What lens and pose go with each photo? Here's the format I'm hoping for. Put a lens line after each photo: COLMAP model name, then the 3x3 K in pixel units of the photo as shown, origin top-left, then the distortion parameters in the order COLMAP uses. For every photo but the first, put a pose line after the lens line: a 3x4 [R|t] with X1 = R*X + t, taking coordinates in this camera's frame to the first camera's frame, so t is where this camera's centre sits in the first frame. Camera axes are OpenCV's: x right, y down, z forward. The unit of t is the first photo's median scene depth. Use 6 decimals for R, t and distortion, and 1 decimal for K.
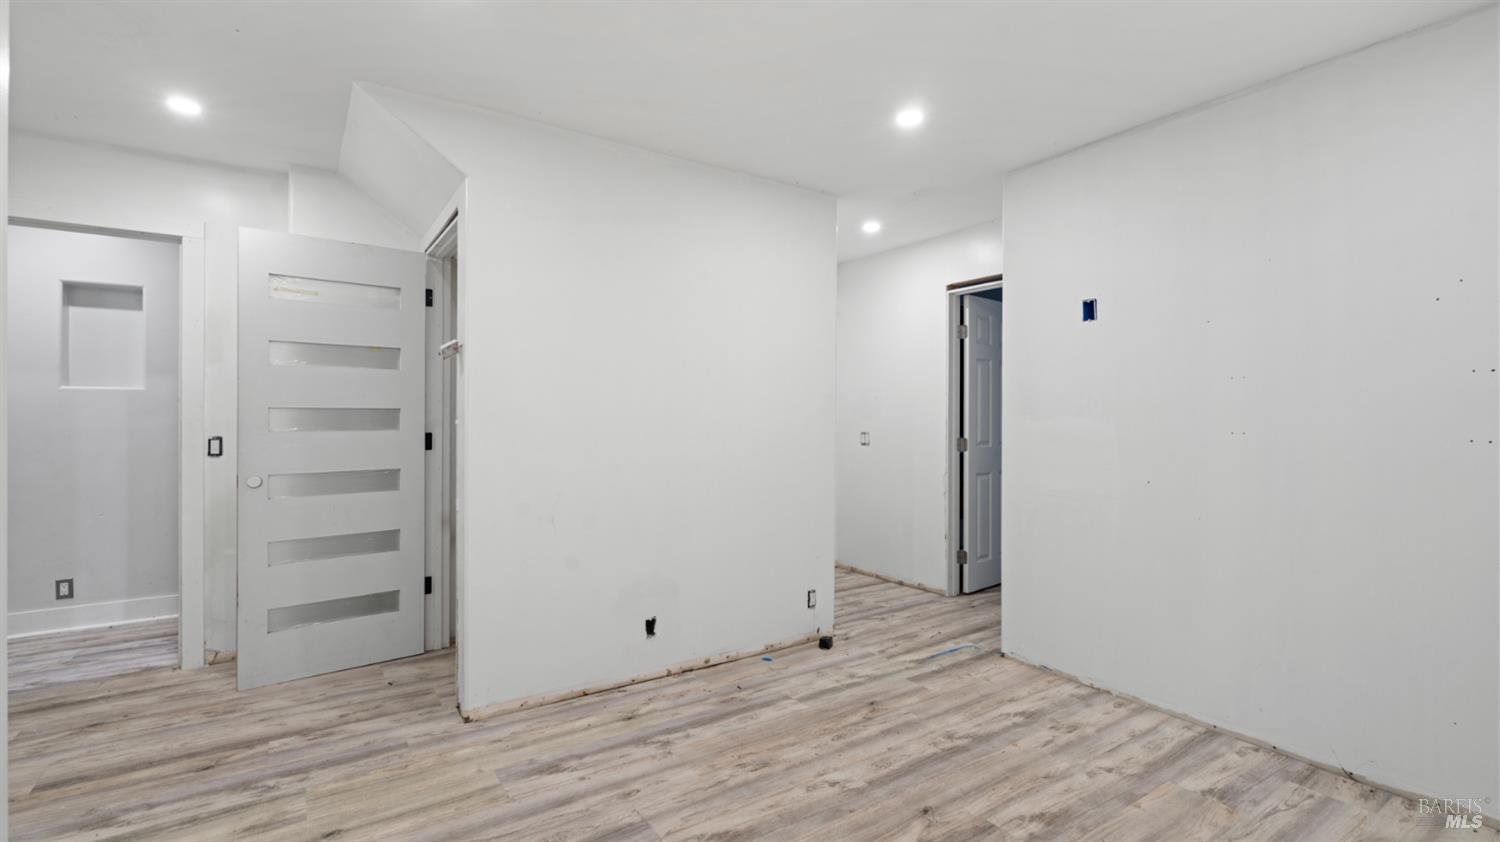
lens RADIAL K [[682.9, 0, 753.0], [0, 682.9, 416.0], [0, 0, 1]] dist [-0.006034, 0.003916]
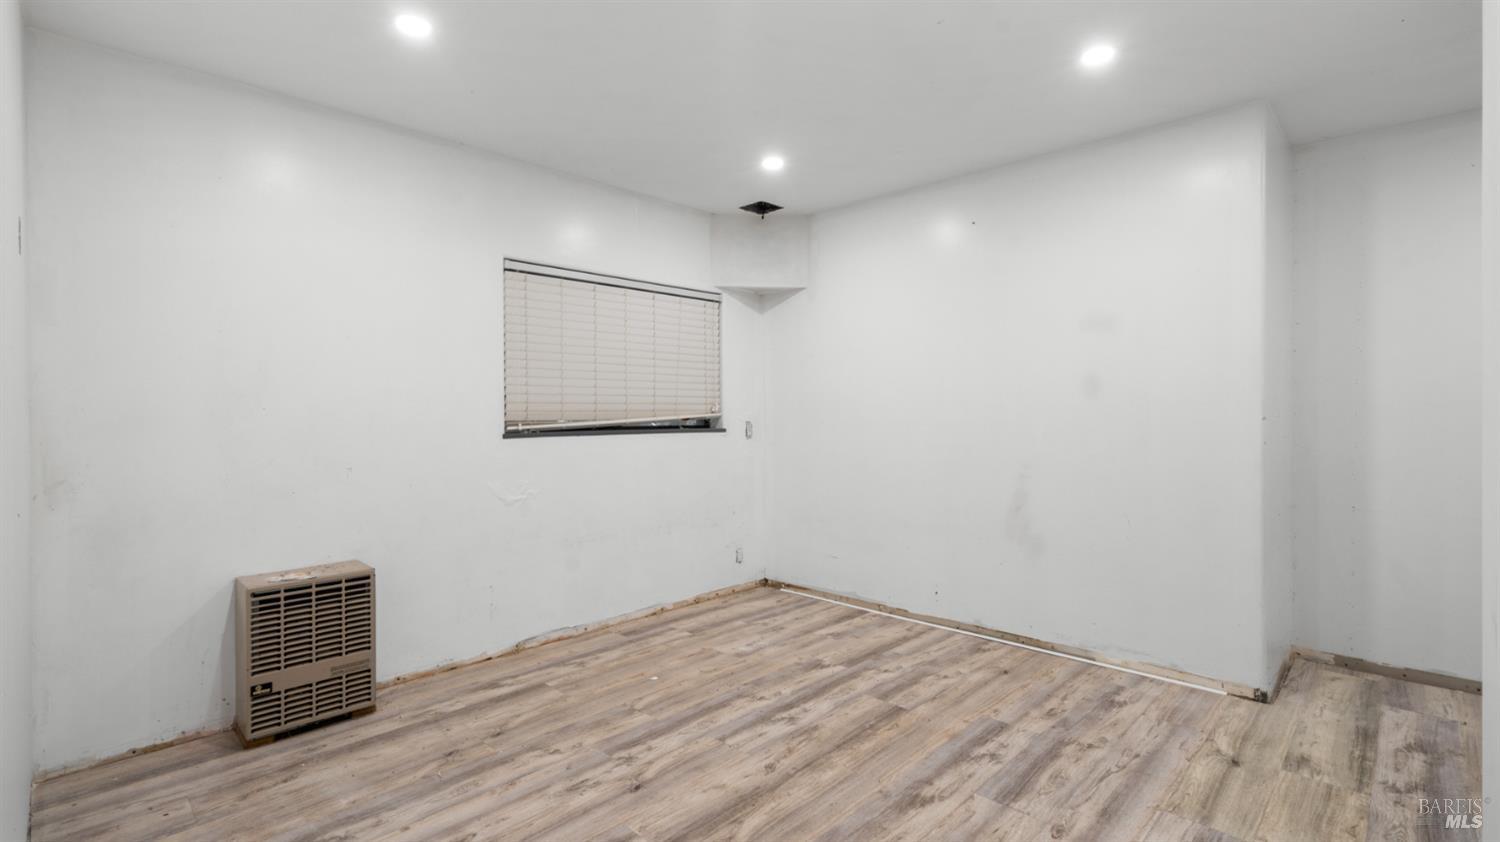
lens RADIAL K [[682.9, 0, 747.6], [0, 682.9, 418.0], [0, 0, 1]] dist [-0.006034, 0.003916]
pose [[-0.979560, 0.004247, -0.201107, 0.327266], [0.000892, 0.999859, 0.016774, 0.001854], [0.201150, 0.016252, -0.979426, 1.489582]]
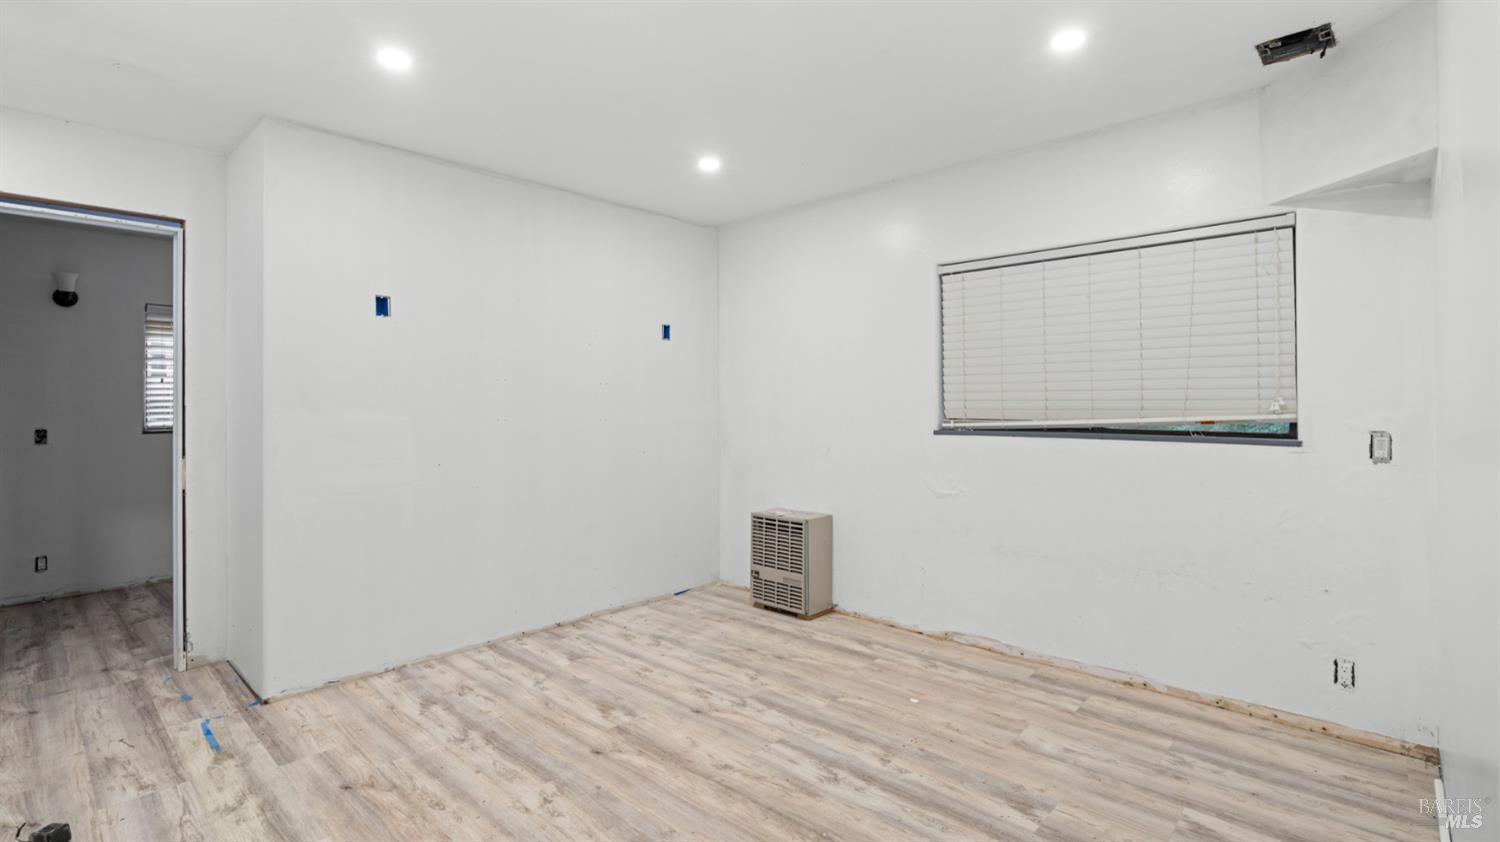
lens RADIAL K [[682.9, 0, 757.3], [0, 682.9, 410.1], [0, 0, 1]] dist [-0.006034, 0.003916]
pose [[-0.233927, -0.007606, 0.972224, -0.739138], [0.008389, 0.999916, 0.009841, -0.004013], [-0.972218, 0.010458, -0.233844, 0.804654]]
